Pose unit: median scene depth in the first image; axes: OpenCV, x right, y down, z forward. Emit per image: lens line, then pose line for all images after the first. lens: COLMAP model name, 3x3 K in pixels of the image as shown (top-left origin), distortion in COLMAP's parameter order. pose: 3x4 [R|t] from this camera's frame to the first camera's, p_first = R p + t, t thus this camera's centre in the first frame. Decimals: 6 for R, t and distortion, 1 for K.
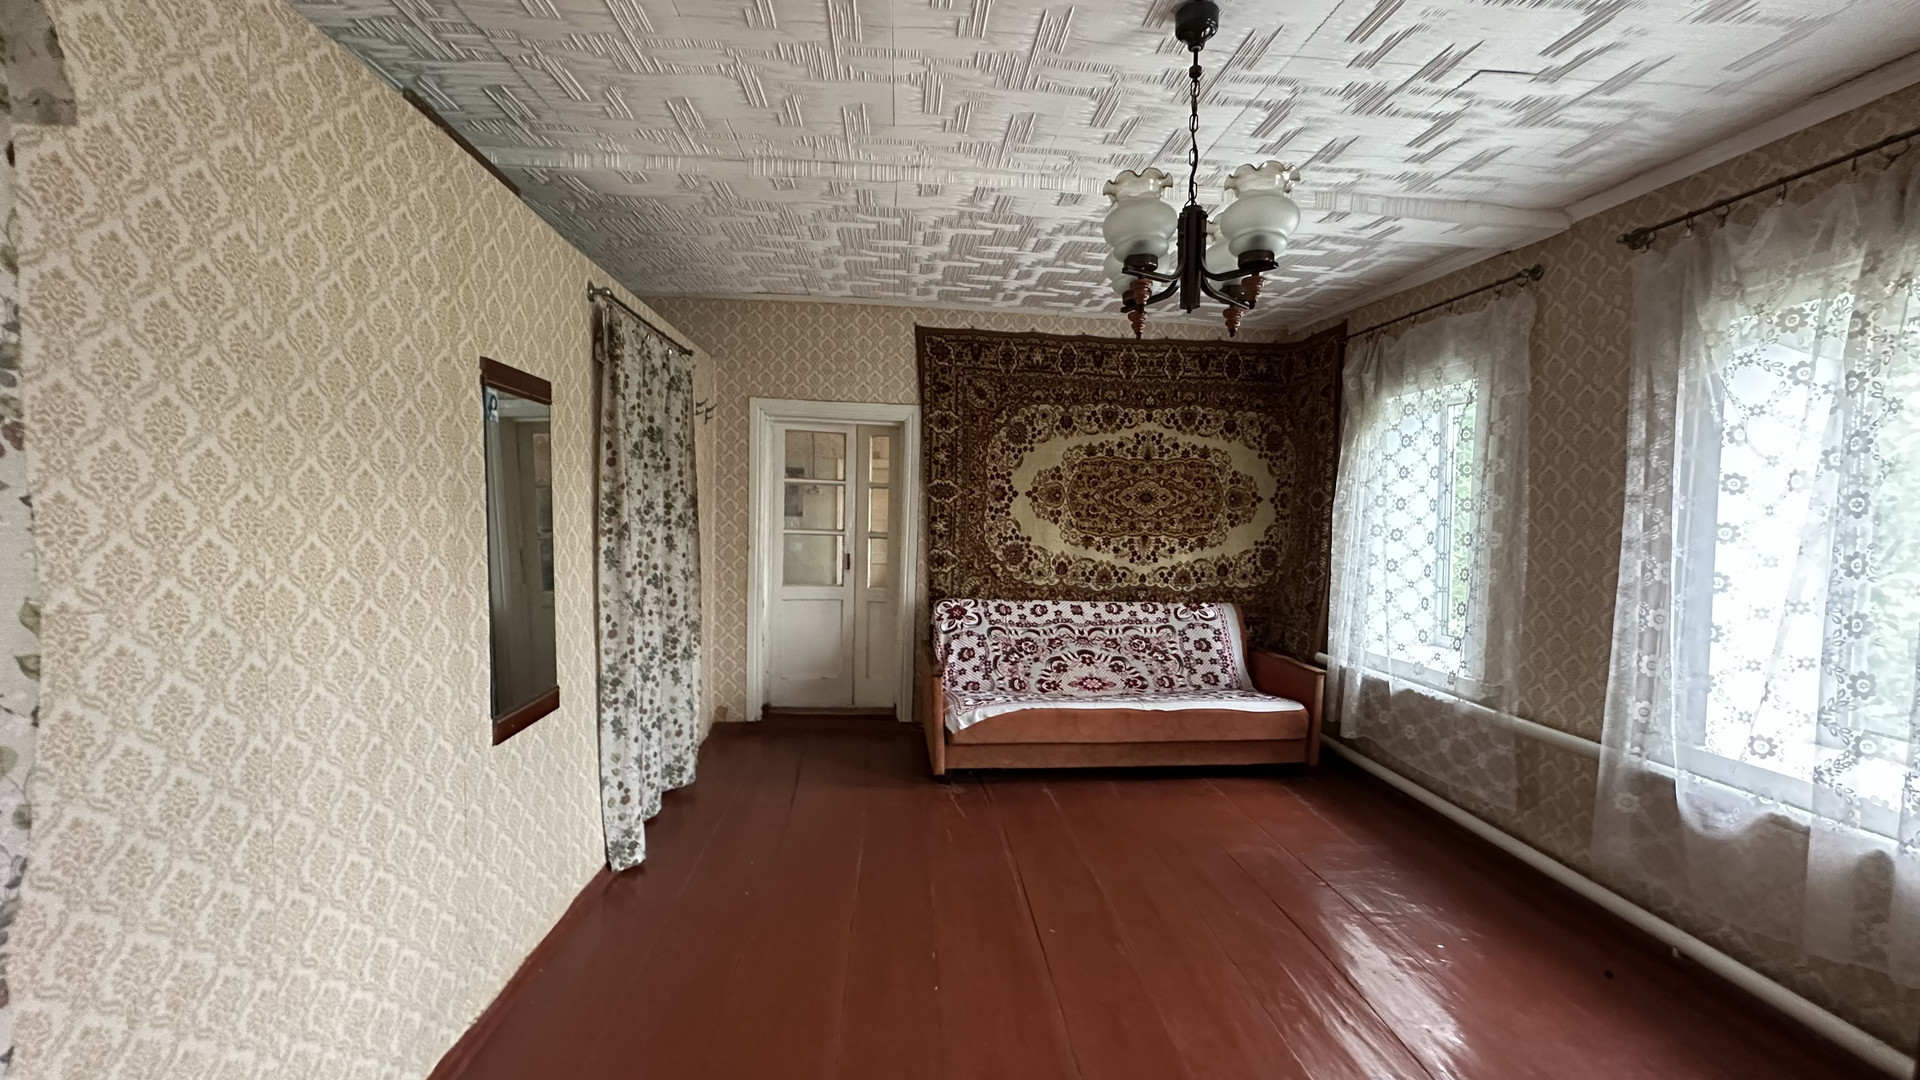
lens RADIAL K [[762.2, 0, 958.5], [0, 762.2, 537.4], [0, 0, 1]] dist [-0.001348, -0.000411]
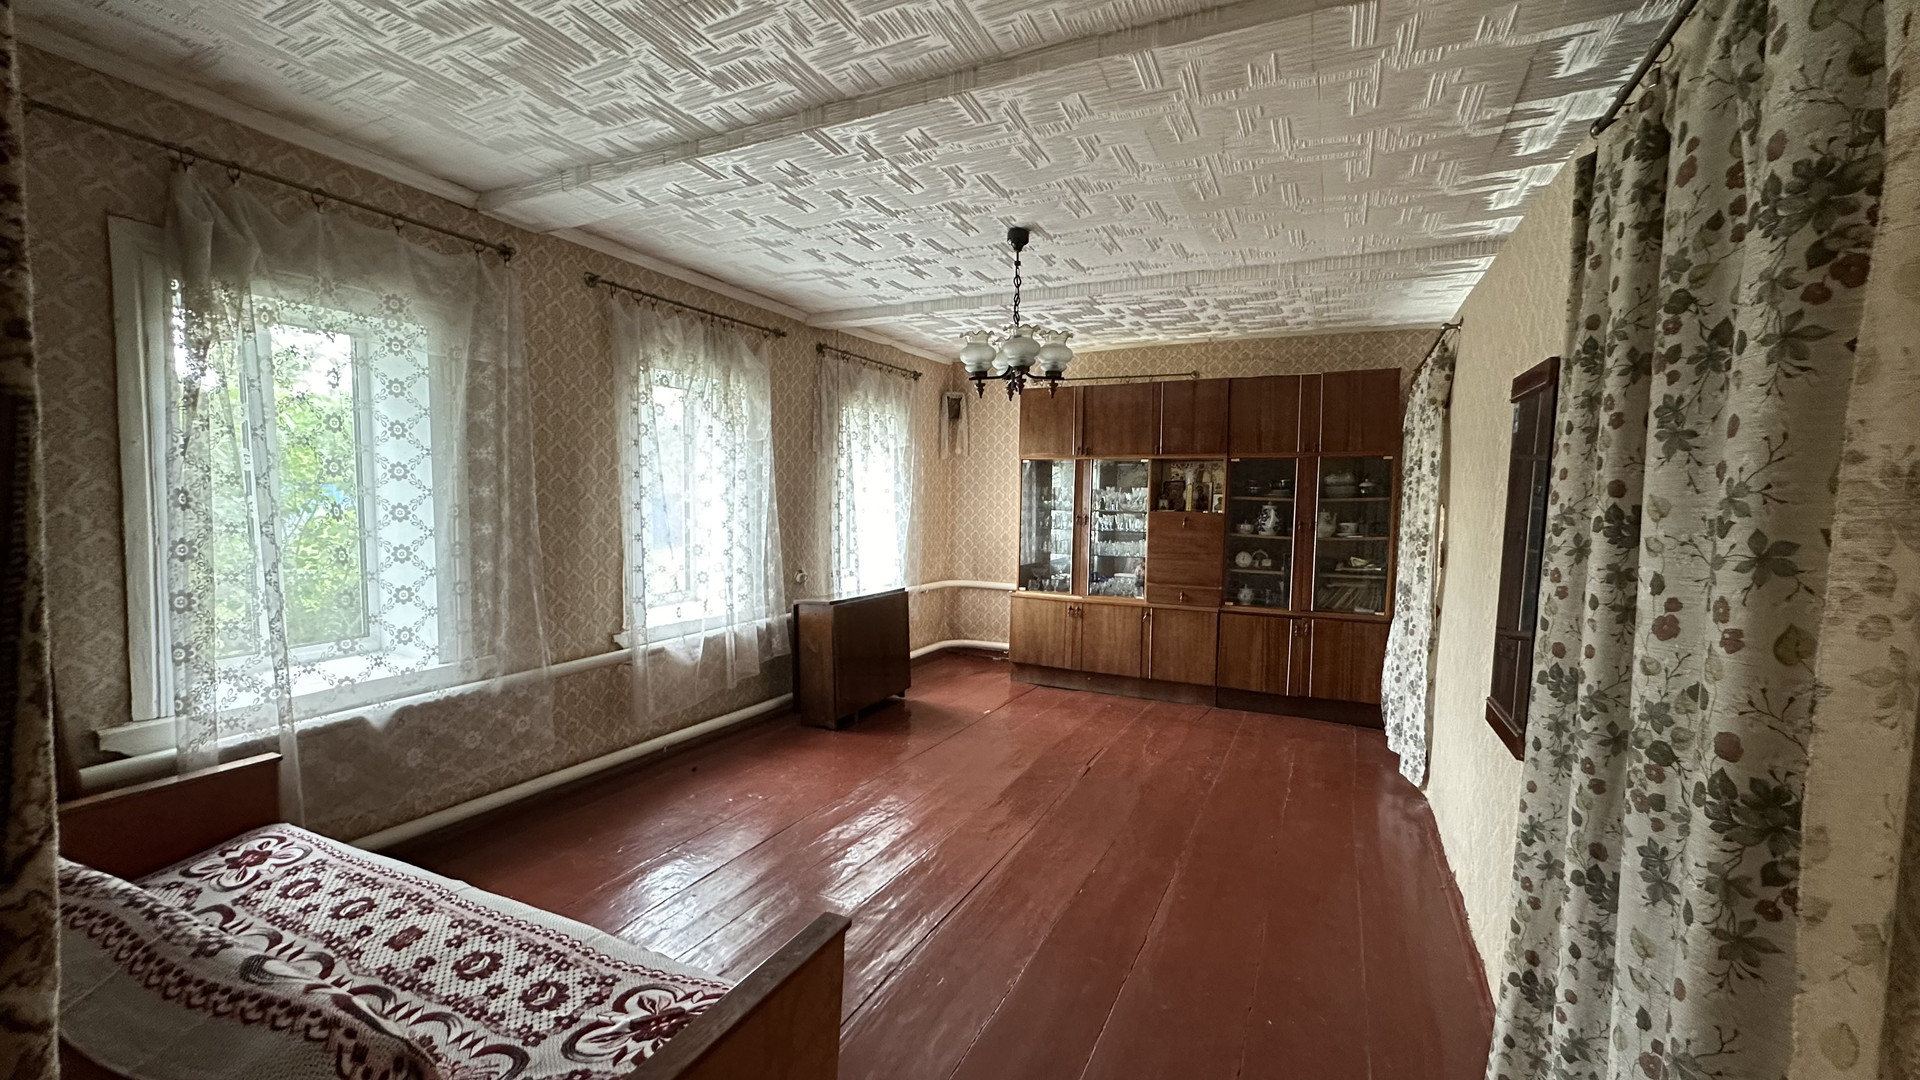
lens RADIAL K [[762.2, 0, 958.5], [0, 762.2, 537.4], [0, 0, 1]] dist [-0.001348, -0.000411]
pose [[-0.847875, -0.051889, 0.527651, -0.354644], [0.001028, 0.995037, 0.099503, -0.060659], [-0.530195, 0.084909, -0.843613, 1.621967]]
